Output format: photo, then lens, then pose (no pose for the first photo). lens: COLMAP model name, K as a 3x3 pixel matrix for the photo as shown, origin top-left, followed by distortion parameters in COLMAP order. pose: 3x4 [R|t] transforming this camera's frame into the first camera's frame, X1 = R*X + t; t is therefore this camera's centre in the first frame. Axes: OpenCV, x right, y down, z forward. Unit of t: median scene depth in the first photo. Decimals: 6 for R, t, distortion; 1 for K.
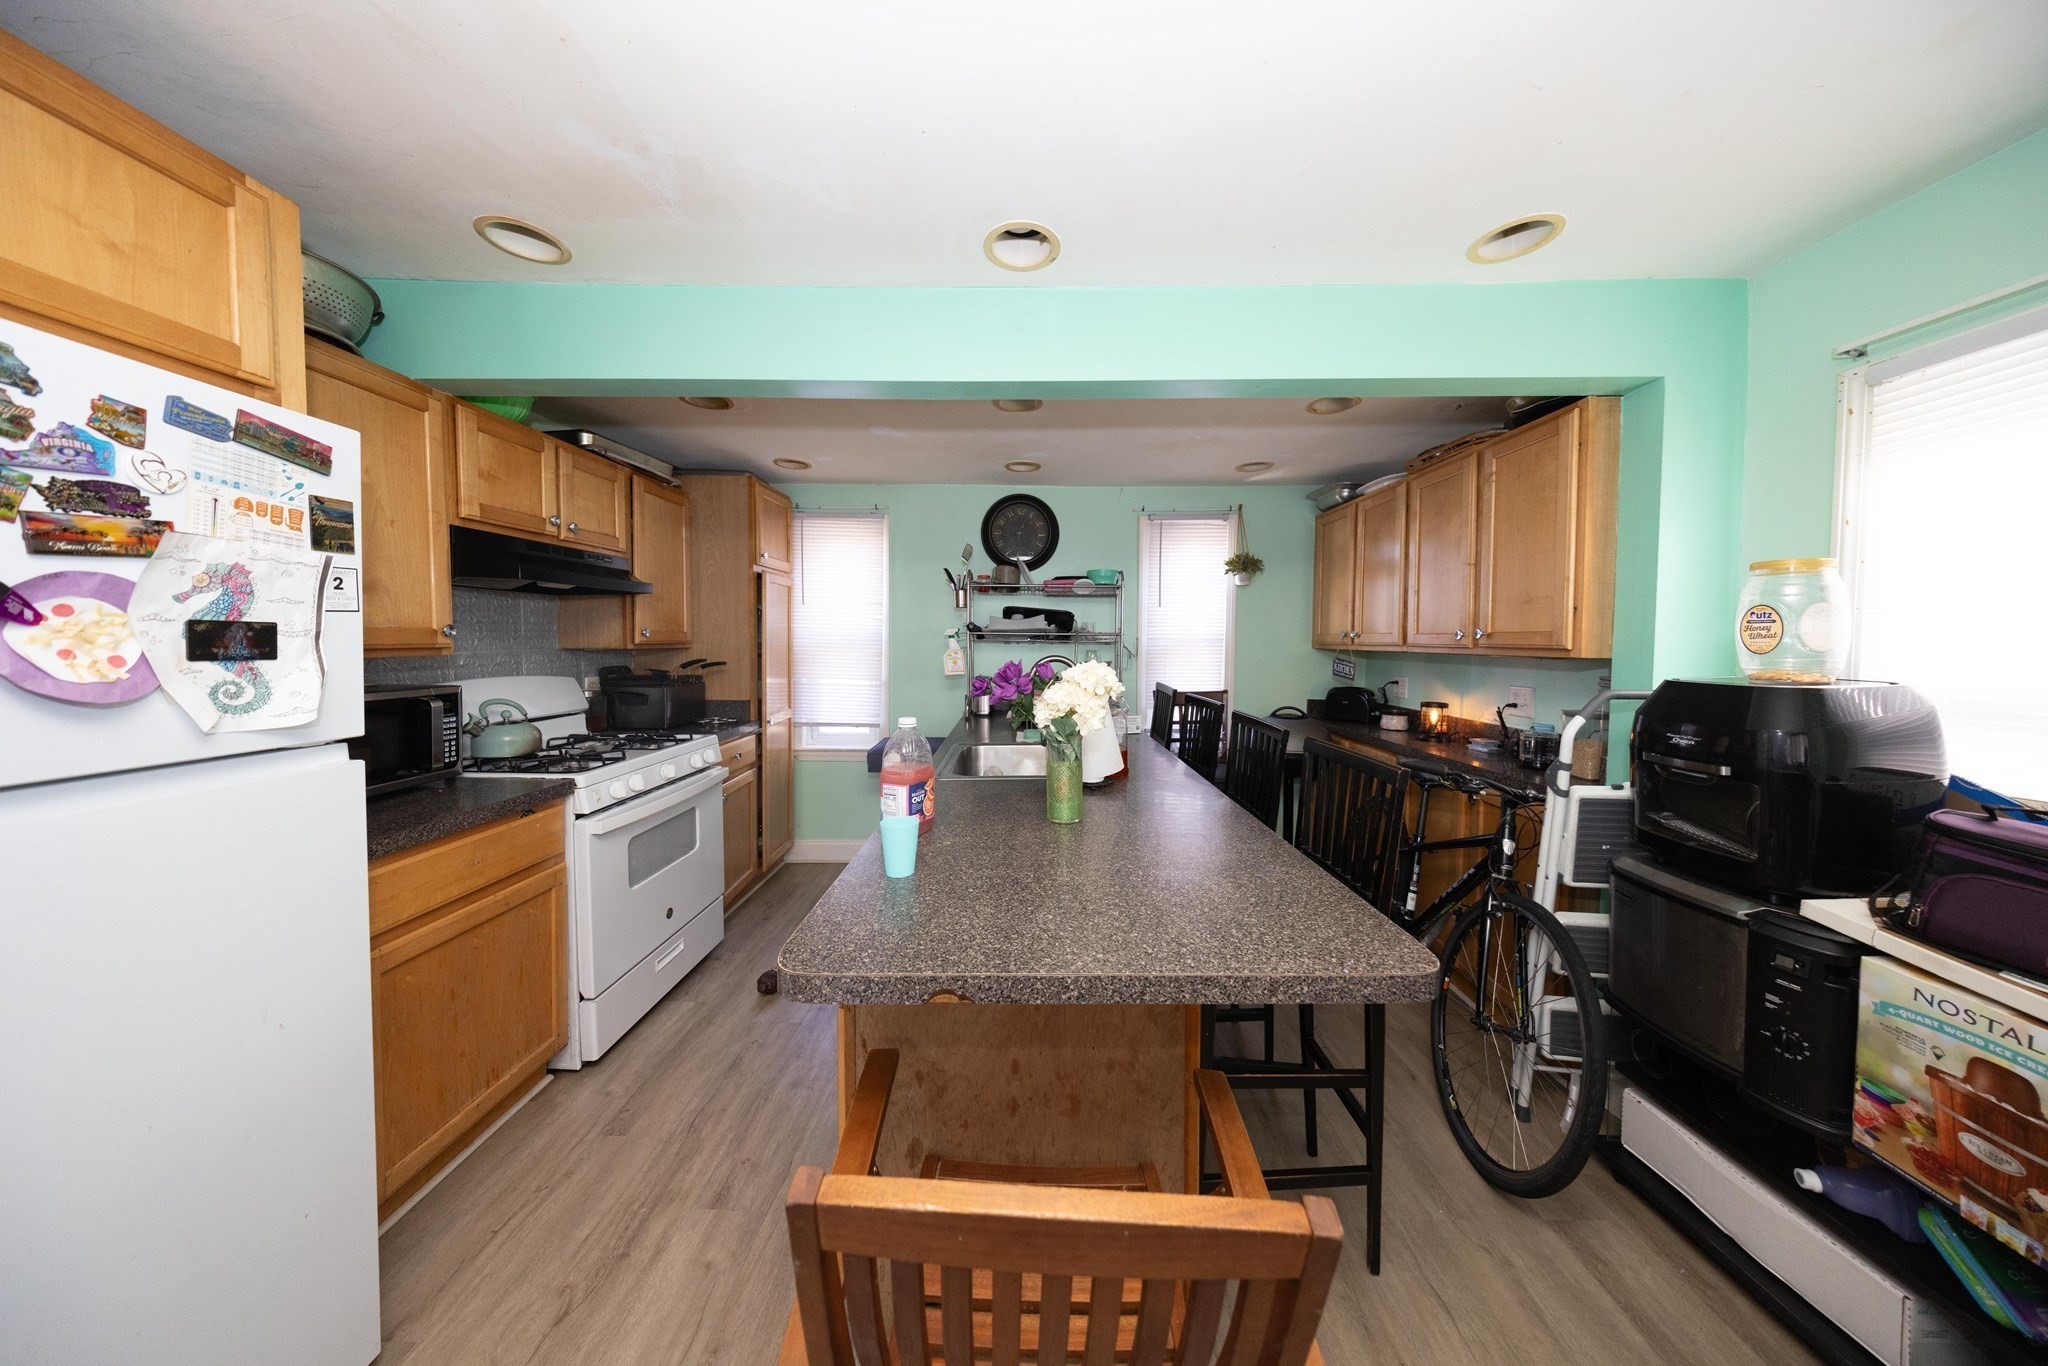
lens RADIAL K [[599.7, 0, 1024.2], [0, 599.7, 661.1], [0, 0, 1]] dist [-0.001579, -0.000047]
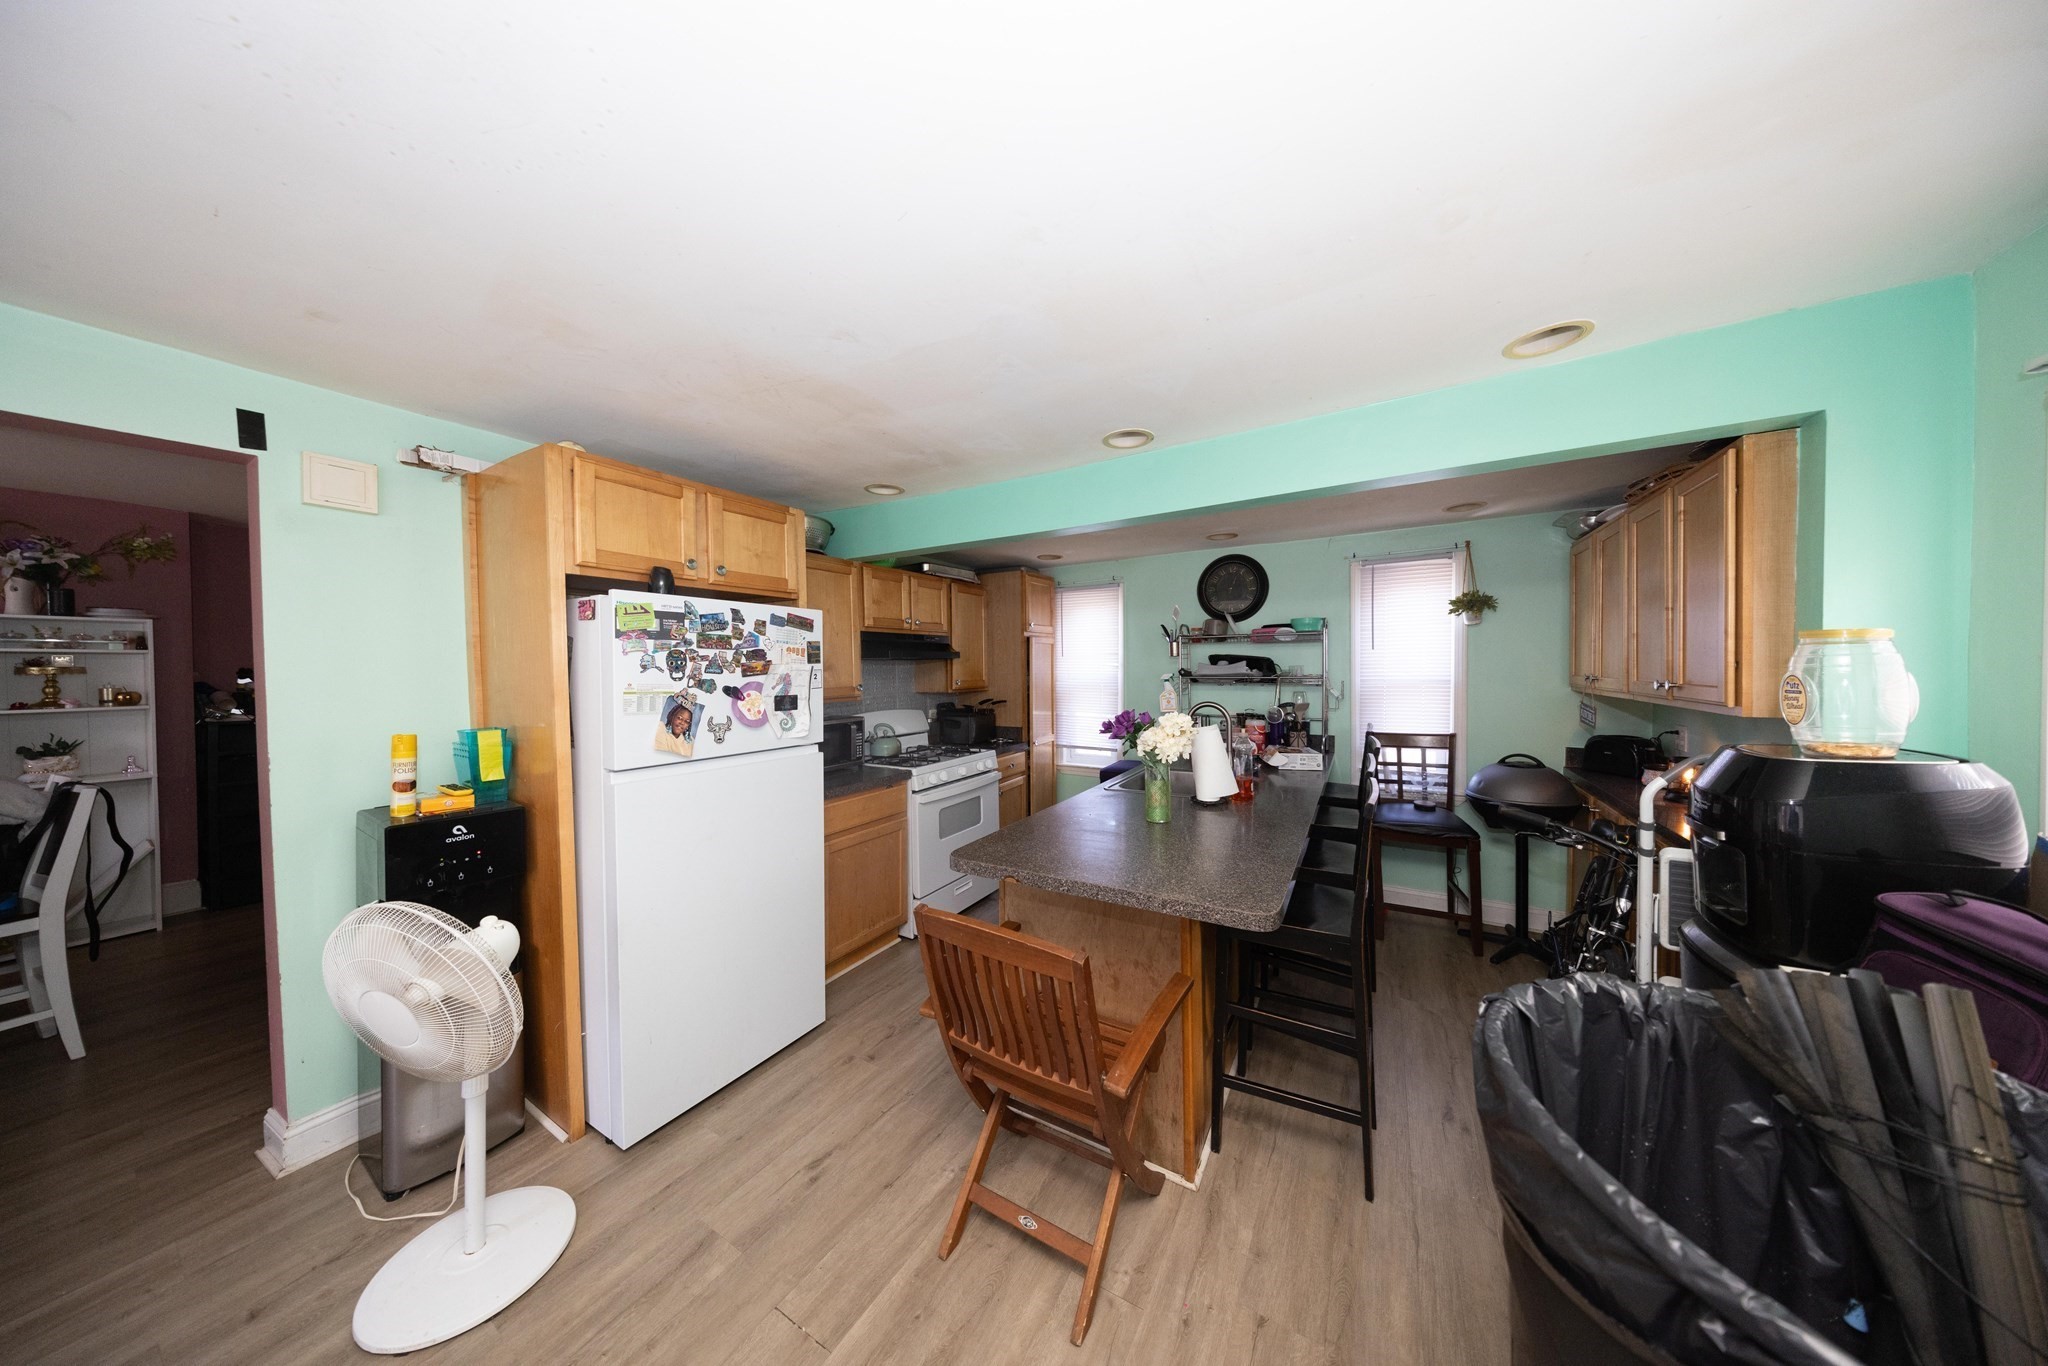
lens RADIAL K [[588.7, 0, 1027.5], [0, 588.7, 672.8], [0, 0, 1]] dist [0.001235, -0.000001]
pose [[0.865335, -0.012285, -0.501044, 0.470324], [0.000753, 0.999730, -0.023213, -0.057324], [0.501194, 0.019709, 0.865111, -0.373962]]
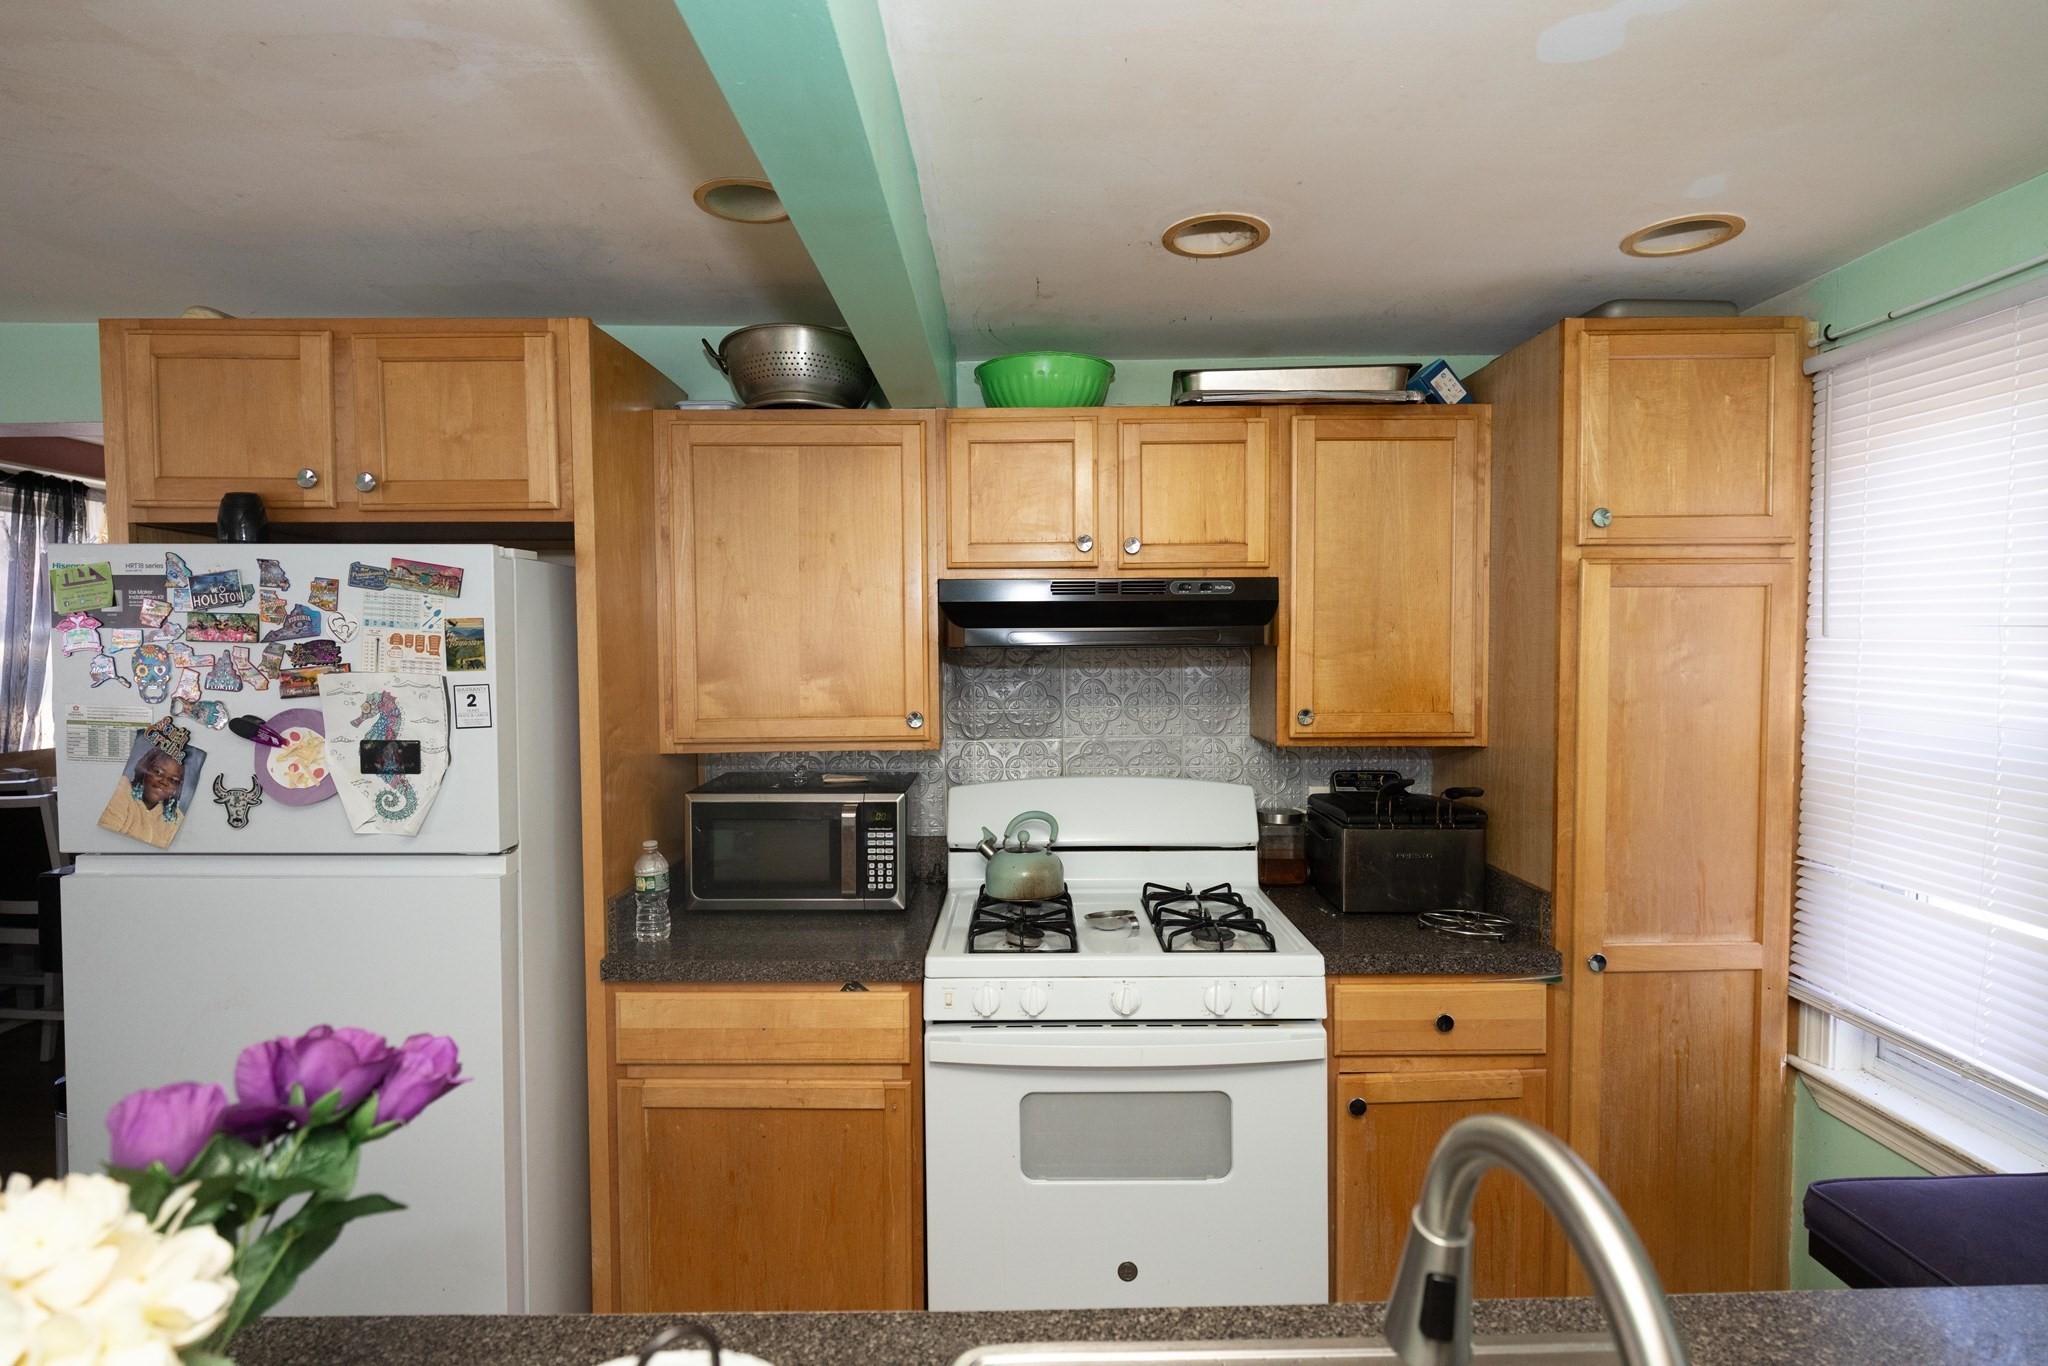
lens RADIAL K [[1014.0, 0, 1024.0], [0, 1014.0, 683.0], [0, 0, 1]] dist [0.000995, 0.000238]
pose [[0.014685, 0.031627, -0.999392, 0.373971], [-0.031811, 0.999008, 0.031148, -0.154640], [0.999386, 0.031334, 0.015677, 1.216332]]
